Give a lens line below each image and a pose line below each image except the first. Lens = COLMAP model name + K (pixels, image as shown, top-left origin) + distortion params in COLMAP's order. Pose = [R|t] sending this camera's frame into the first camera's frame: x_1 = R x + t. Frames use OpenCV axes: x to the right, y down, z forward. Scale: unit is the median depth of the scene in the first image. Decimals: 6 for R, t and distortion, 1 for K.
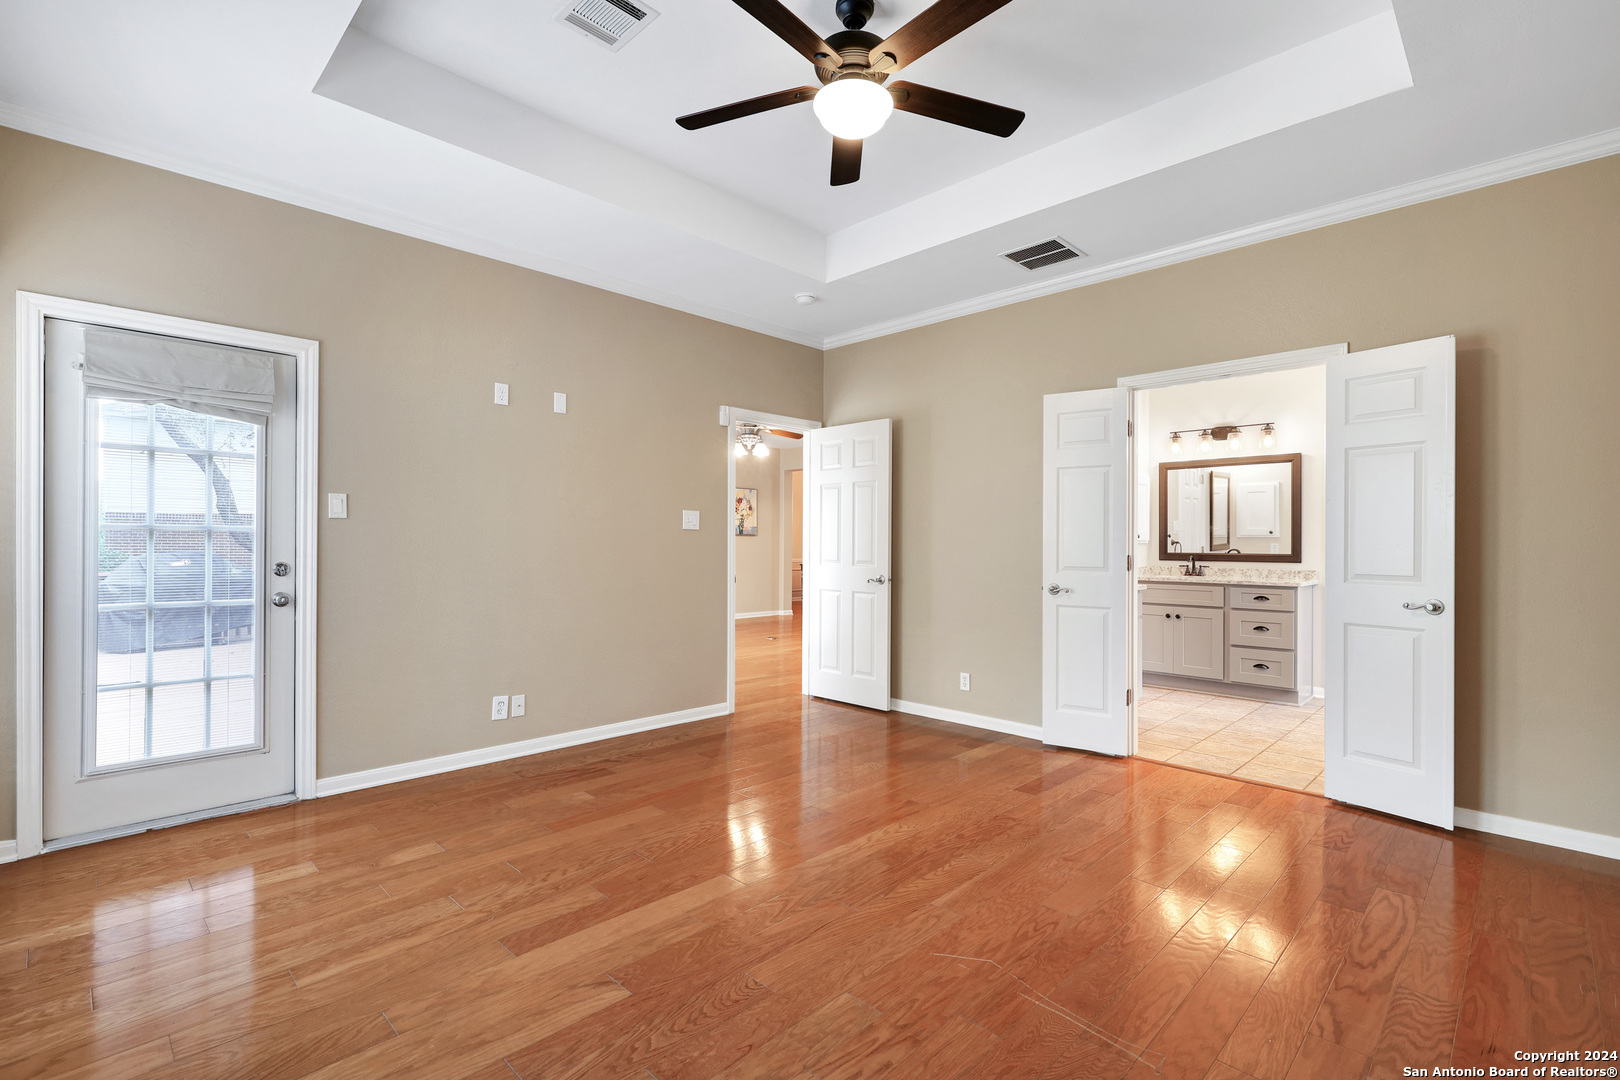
lens RADIAL K [[747.3, 0, 811.0], [0, 747.3, 542.9], [0, 0, 1]] dist [0.010386, 0.000082]
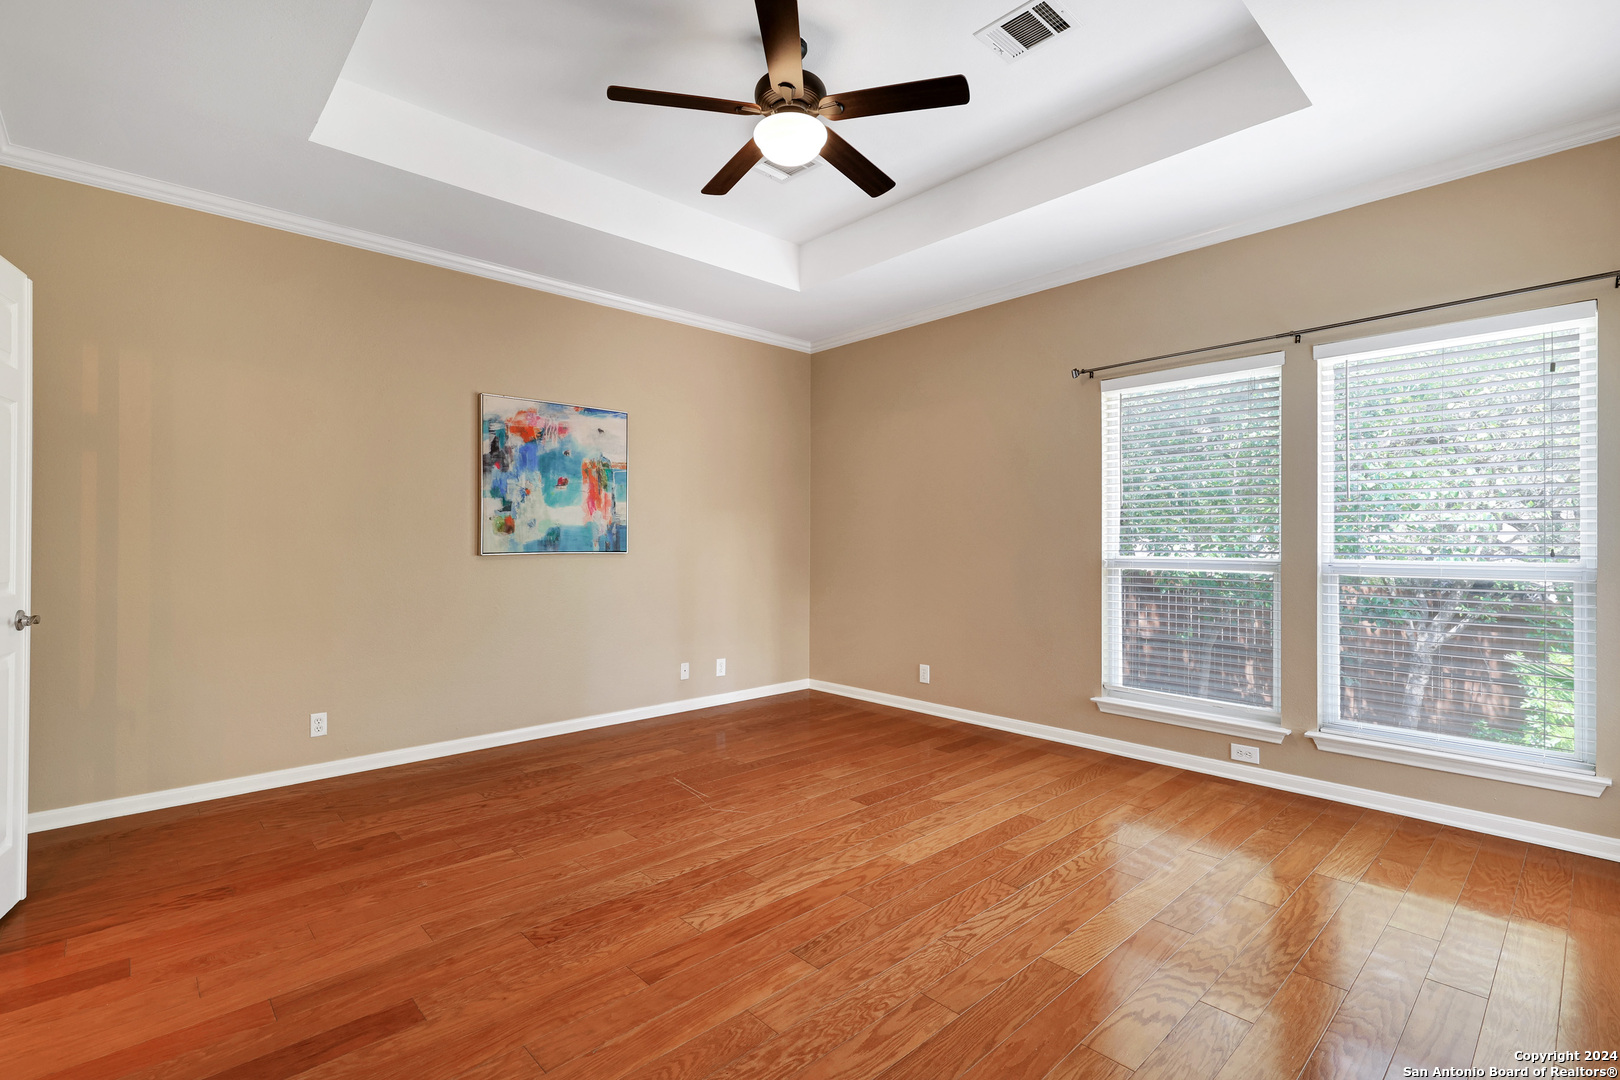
lens RADIAL K [[747.3, 0, 809.7], [0, 747.3, 542.7], [0, 0, 1]] dist [0.010386, 0.000082]
pose [[-0.999269, -0.005420, 0.037854, -0.016212], [-0.005666, 0.999964, -0.006371, 0.006575], [-0.037818, -0.006581, -0.999263, 2.090339]]
